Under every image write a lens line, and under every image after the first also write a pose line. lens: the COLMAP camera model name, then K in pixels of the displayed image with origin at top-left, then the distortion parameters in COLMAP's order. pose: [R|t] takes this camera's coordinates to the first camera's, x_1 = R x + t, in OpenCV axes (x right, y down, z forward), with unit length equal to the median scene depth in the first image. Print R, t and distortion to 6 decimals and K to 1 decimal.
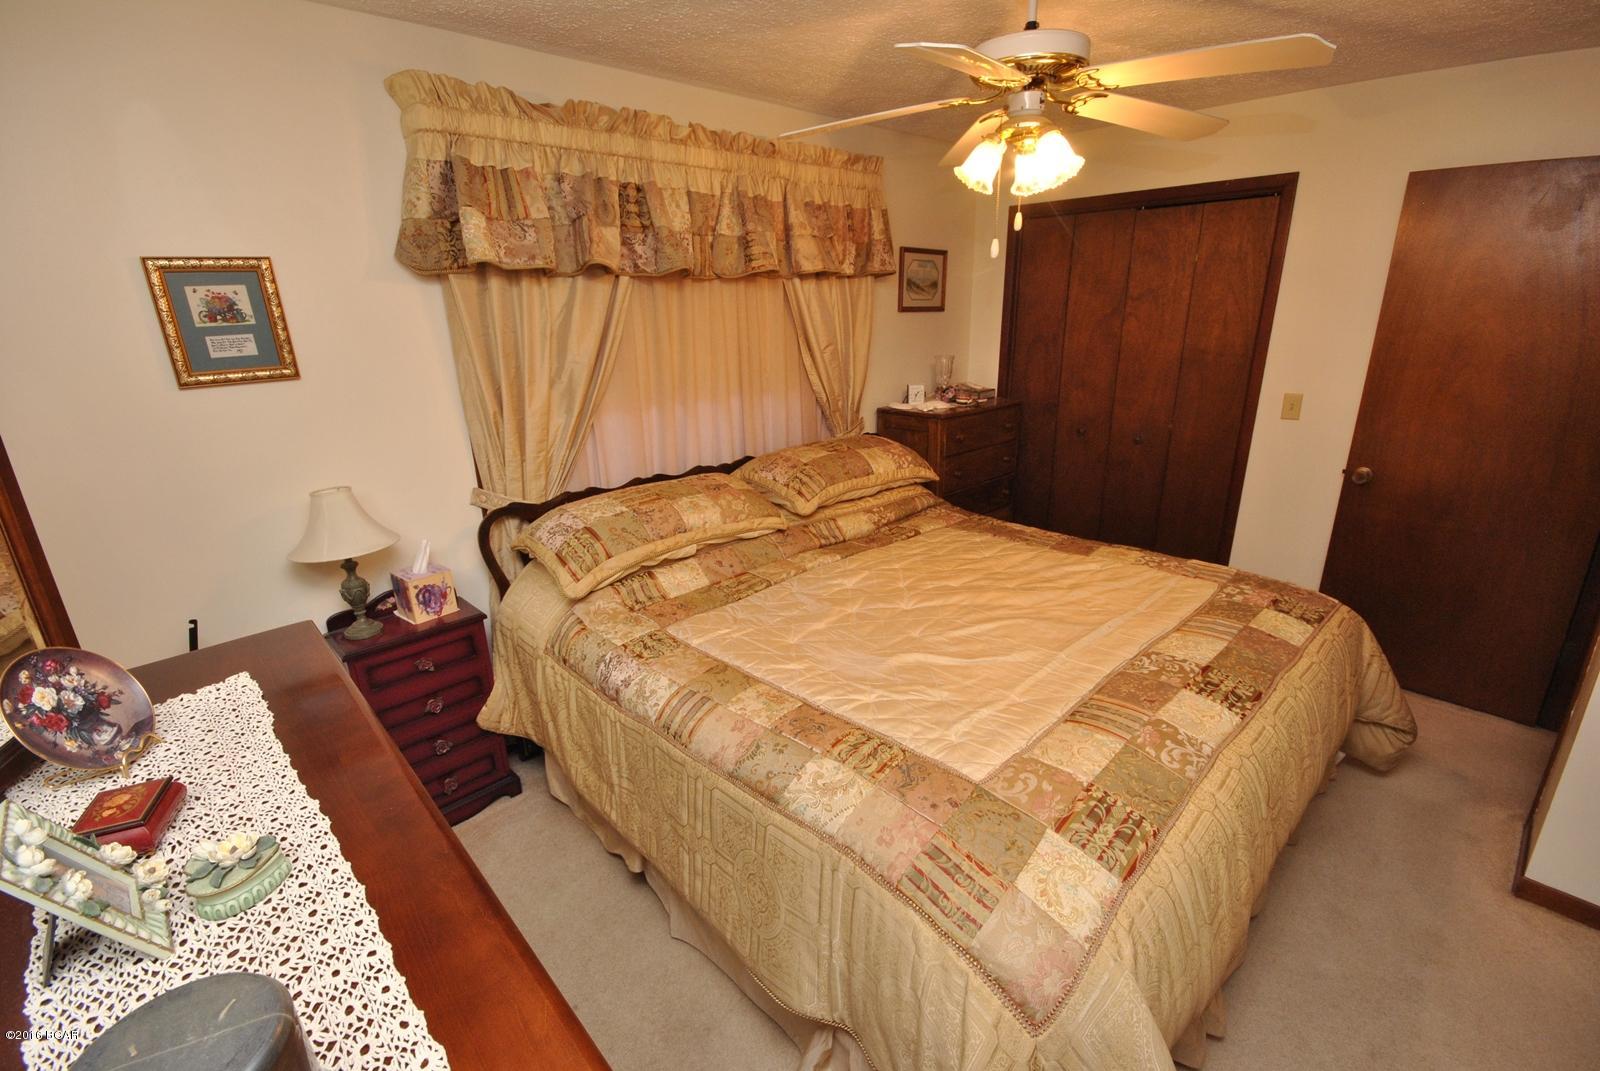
lens RADIAL K [[712.7, 0, 802.0], [0, 712.7, 538.5], [0, 0, 1]] dist [-0.002224, -0.000264]
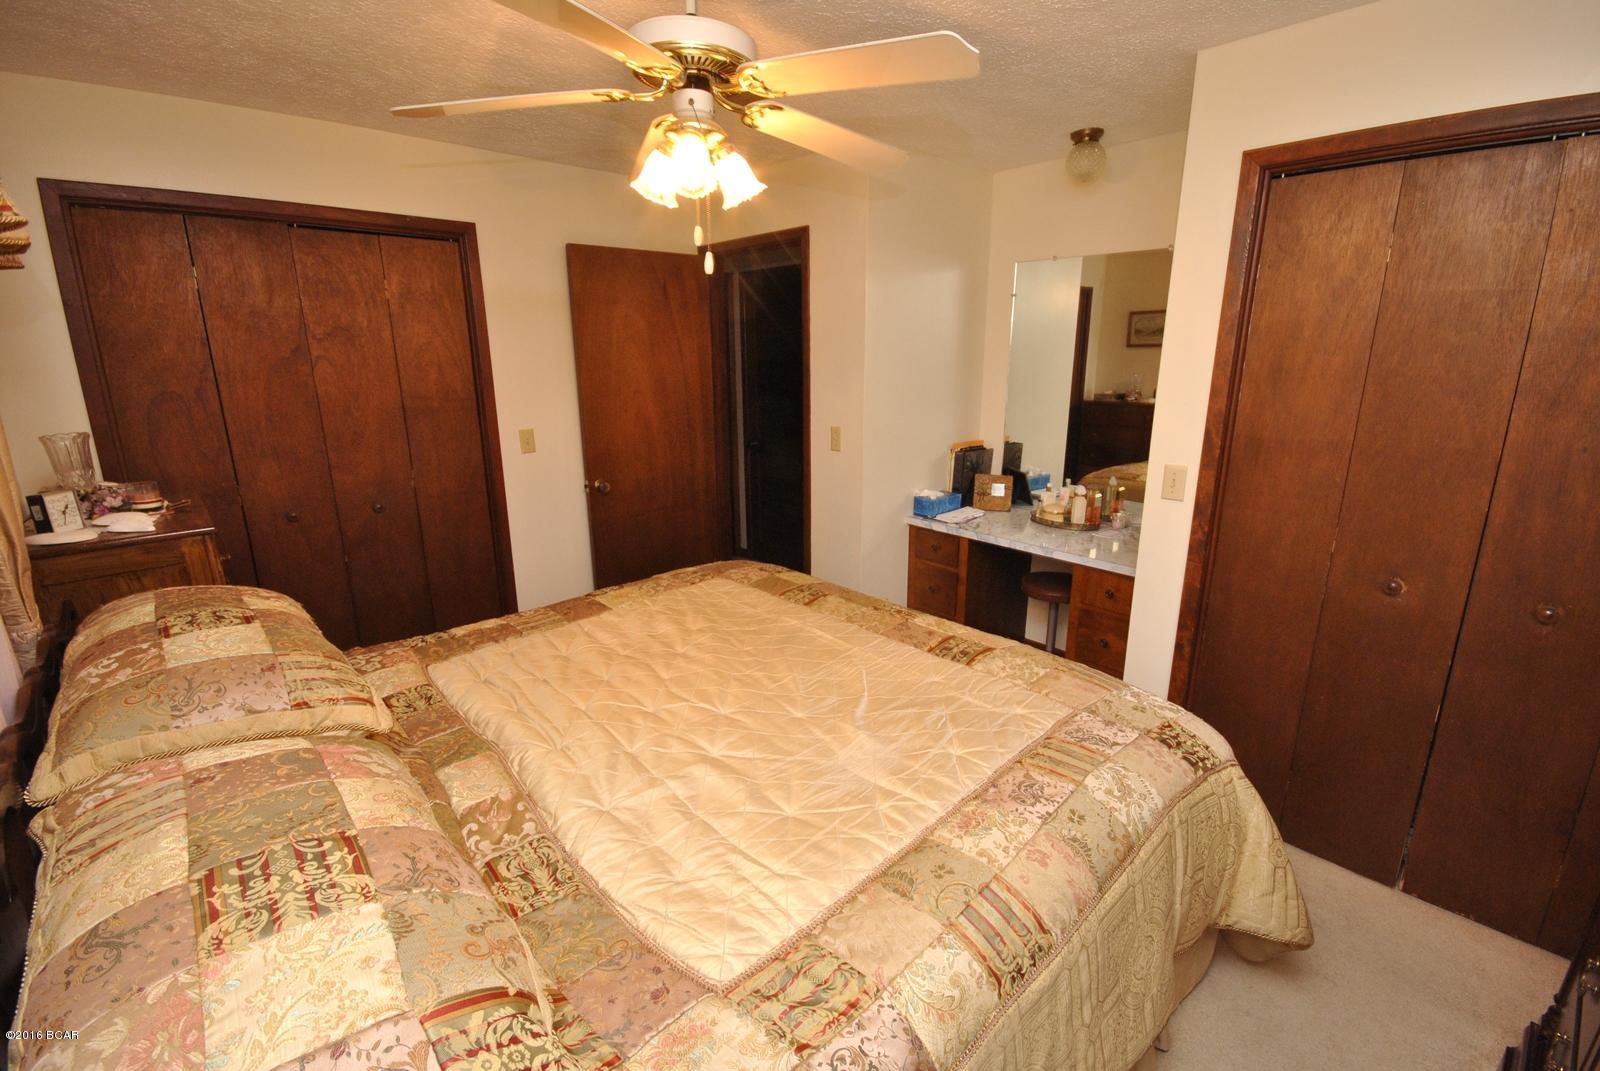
lens RADIAL K [[712.7, 0, 802.0], [0, 712.7, 538.5], [0, 0, 1]] dist [-0.002224, -0.000264]
pose [[0.017856, -0.223302, 0.974586, -0.529139], [0.323440, 0.923620, 0.205698, -0.191591], [-0.946080, 0.311547, 0.088717, 0.773436]]
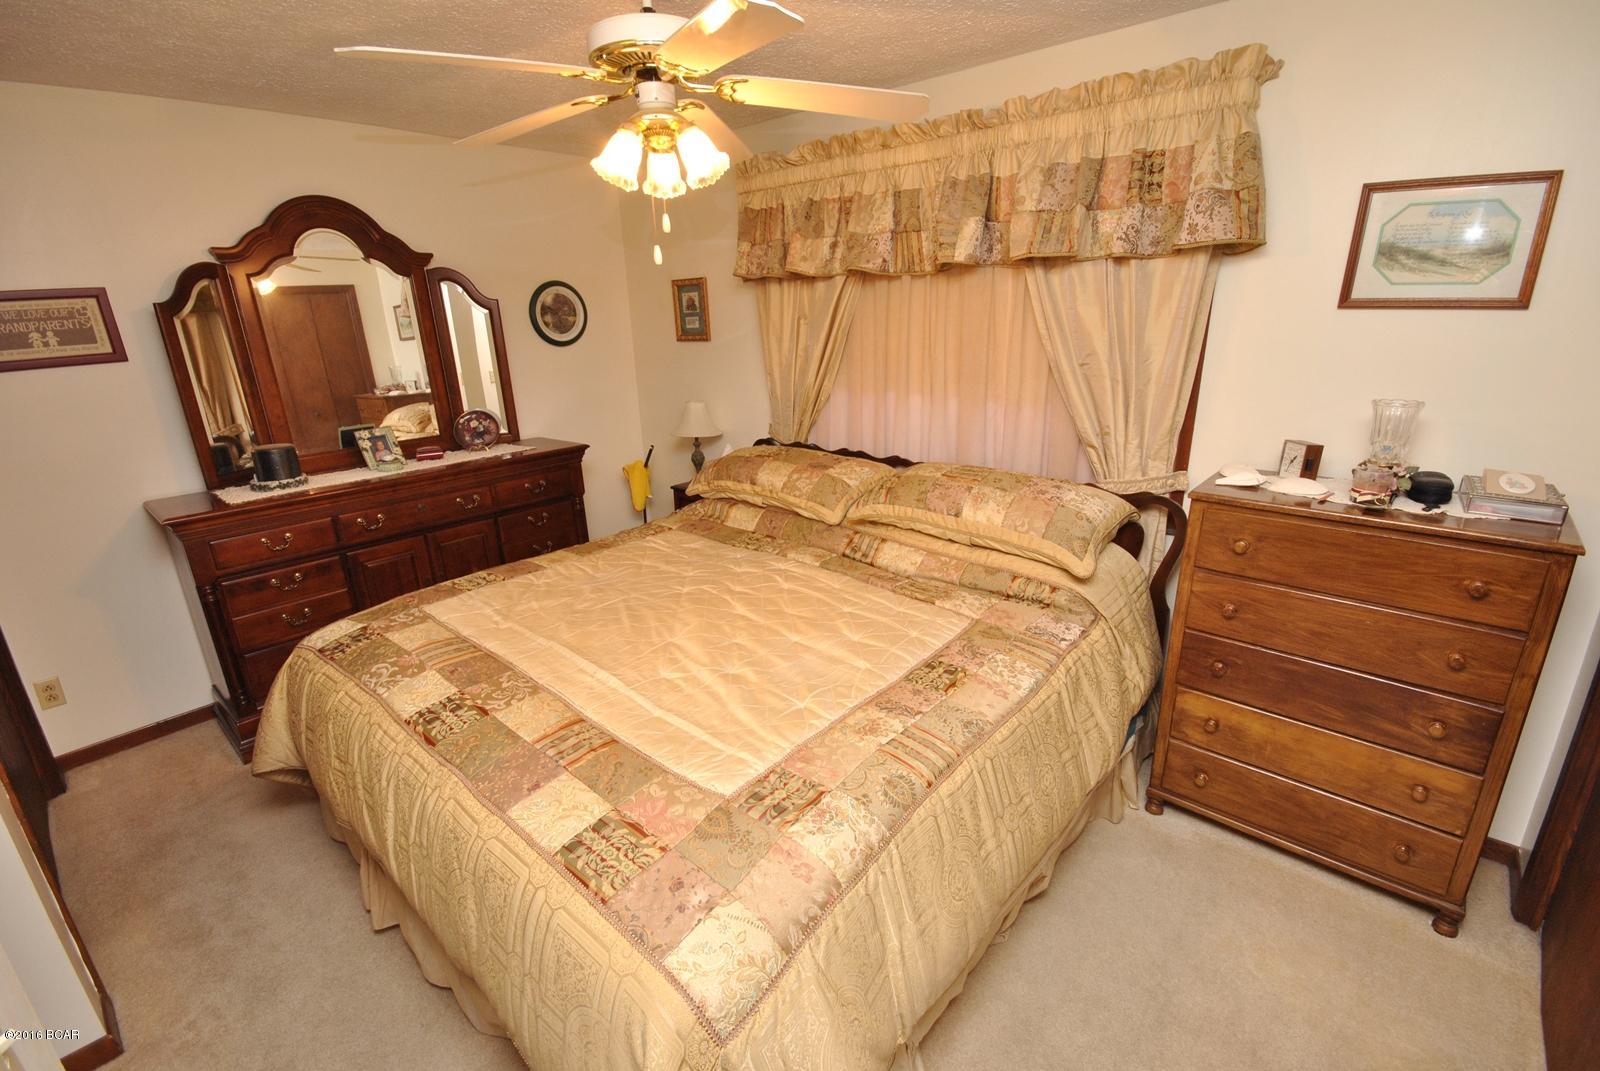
lens RADIAL K [[712.7, 0, 802.0], [0, 712.7, 538.5], [0, 0, 1]] dist [-0.002224, -0.000264]
pose [[0.078275, 0.325793, -0.942195, 1.106106], [-0.289786, 0.911722, 0.291181, -0.326812], [0.953885, 0.250242, 0.165776, 0.934059]]
